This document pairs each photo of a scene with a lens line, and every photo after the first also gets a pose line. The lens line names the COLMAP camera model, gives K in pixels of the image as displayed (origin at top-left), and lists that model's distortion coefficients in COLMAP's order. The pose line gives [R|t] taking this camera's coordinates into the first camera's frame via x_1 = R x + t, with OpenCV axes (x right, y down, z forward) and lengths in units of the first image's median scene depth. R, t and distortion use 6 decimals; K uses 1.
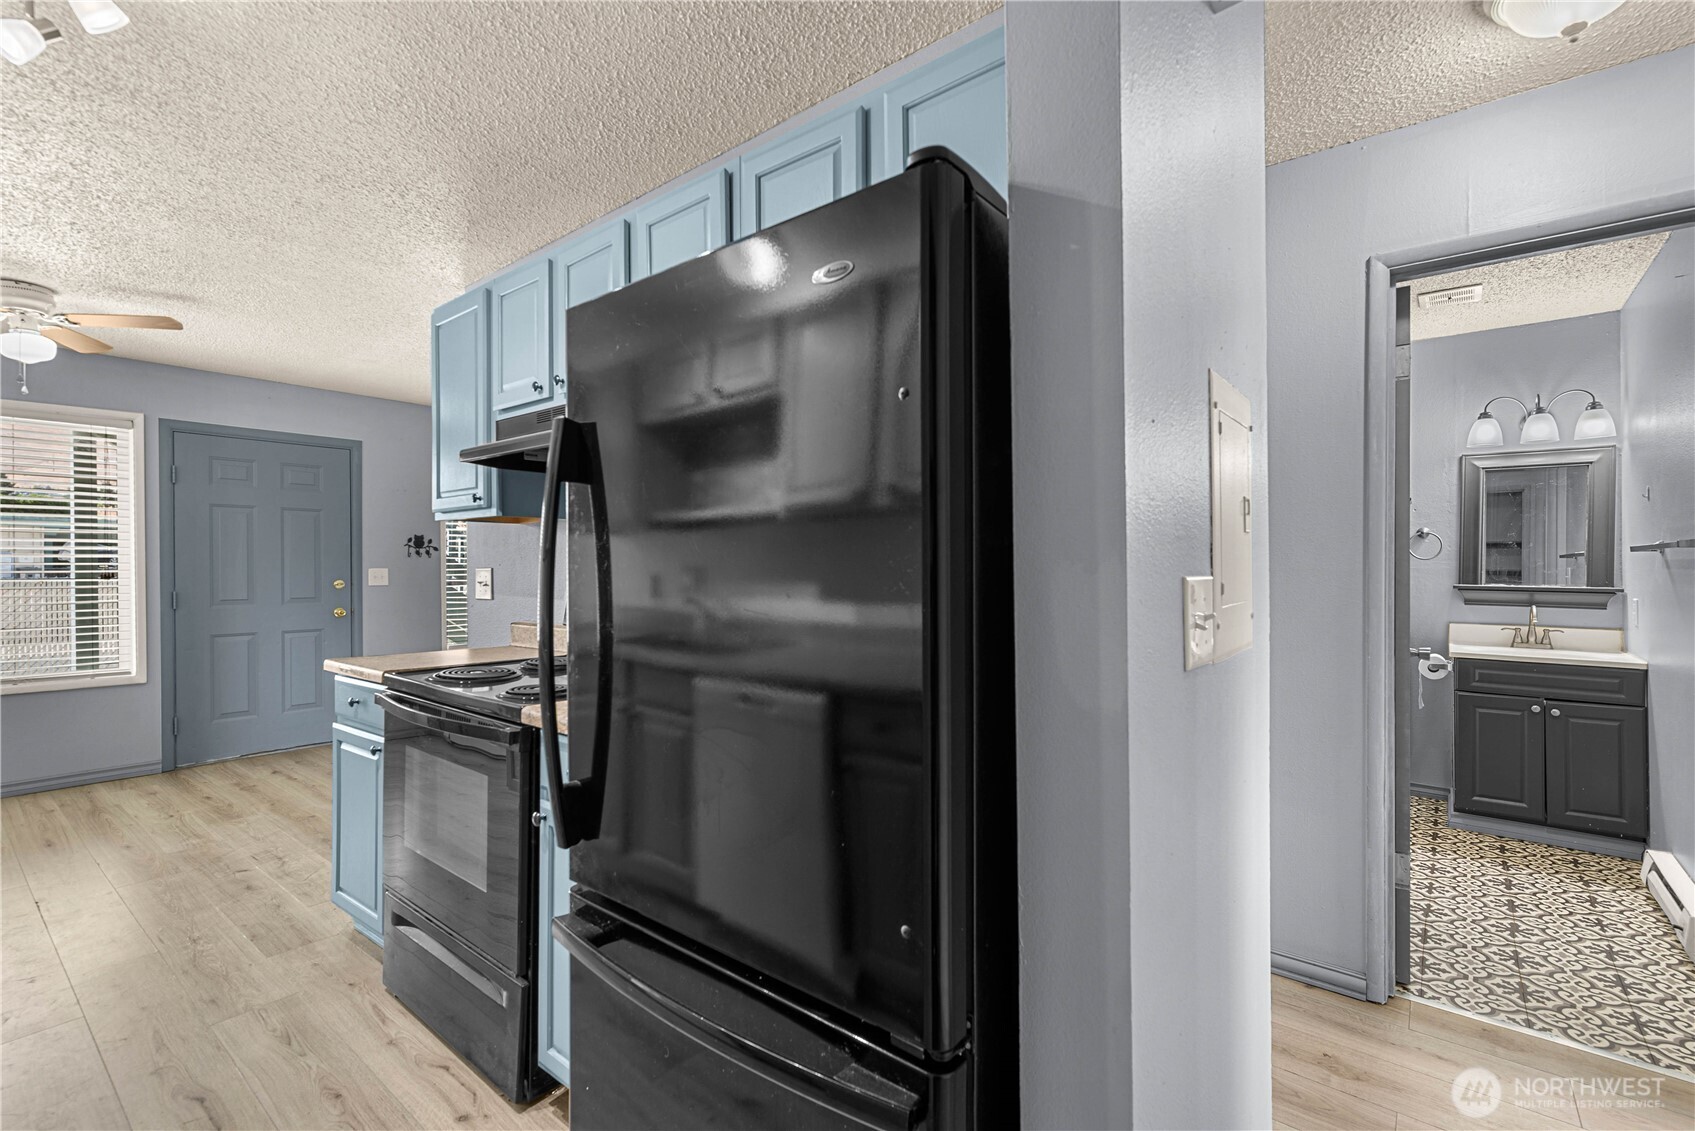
lens RADIAL K [[754.9, 0, 859.9], [0, 754.9, 569.0], [0, 0, 1]] dist [0.020339, -0.000167]
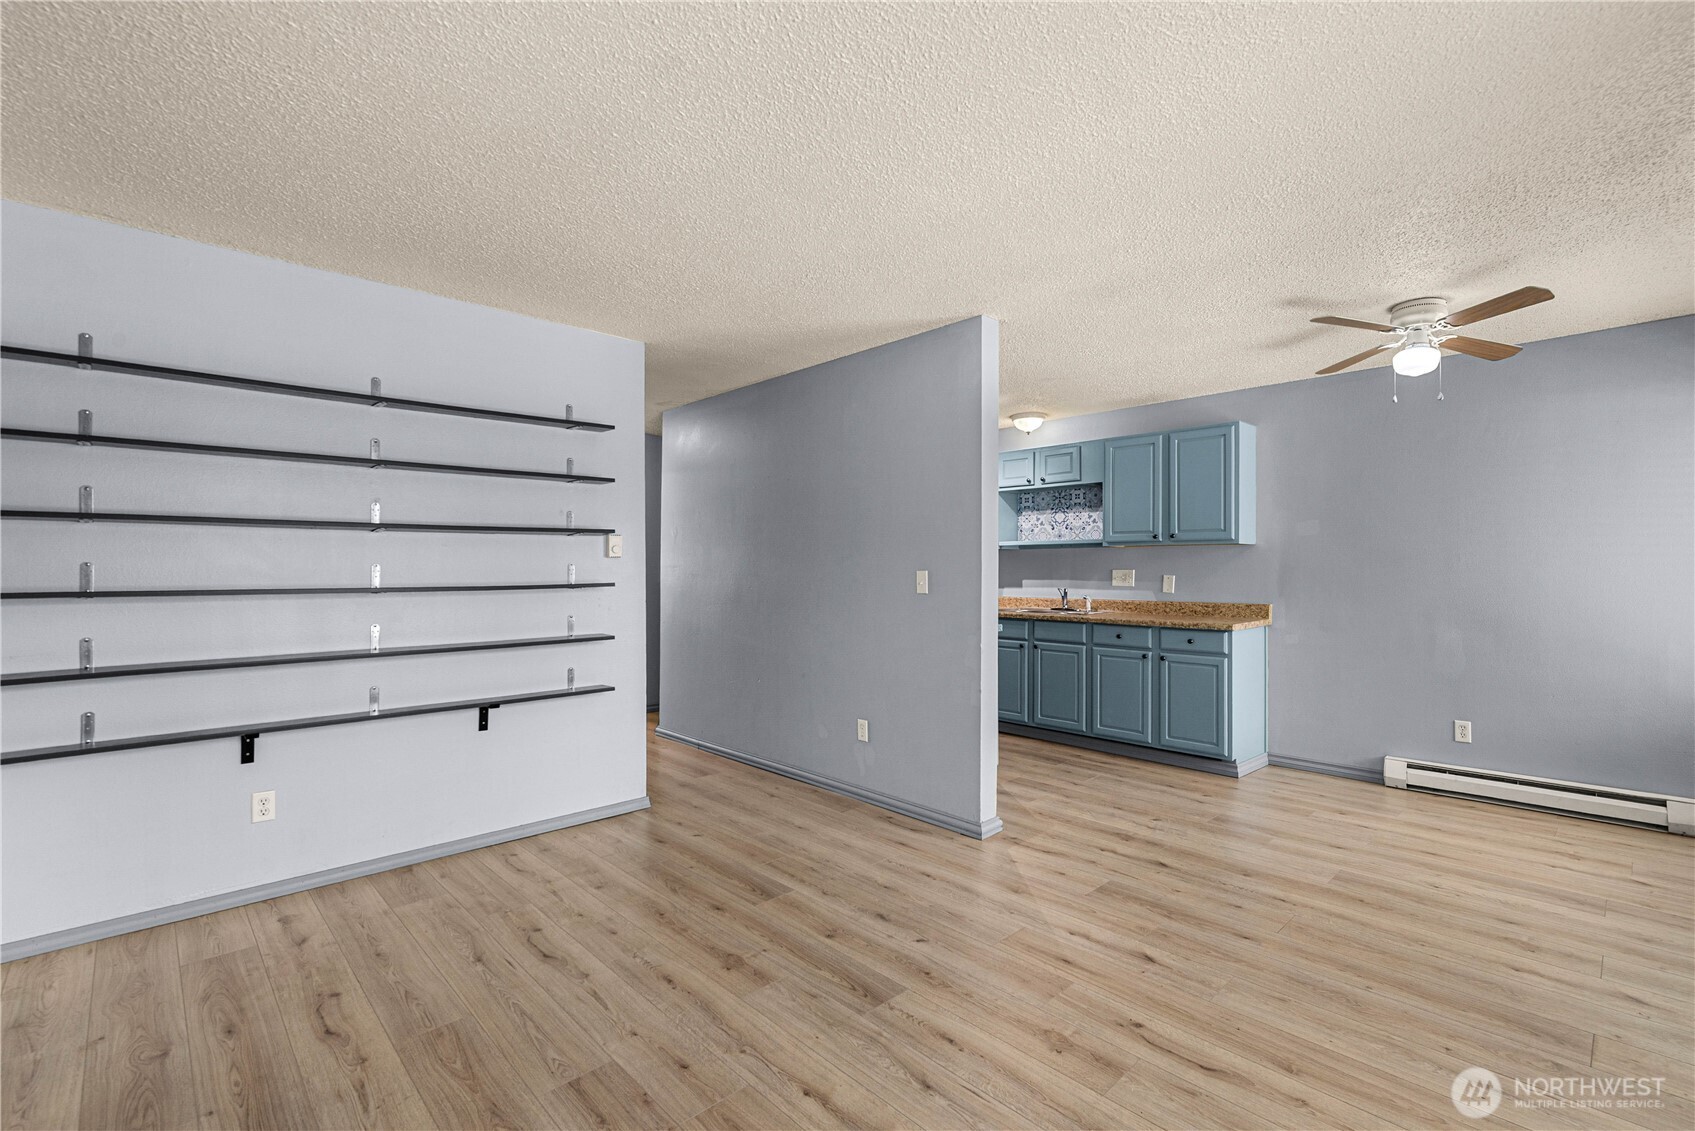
lens RADIAL K [[750.6, 0, 850.7], [0, 750.6, 569.4], [0, 0, 1]] dist [0.000724, 0.000341]
pose [[-0.987641, 0.004339, 0.156673, -0.604190], [0.005491, 0.999961, 0.006923, -0.021538], [-0.156637, 0.007698, -0.987626, 2.669670]]
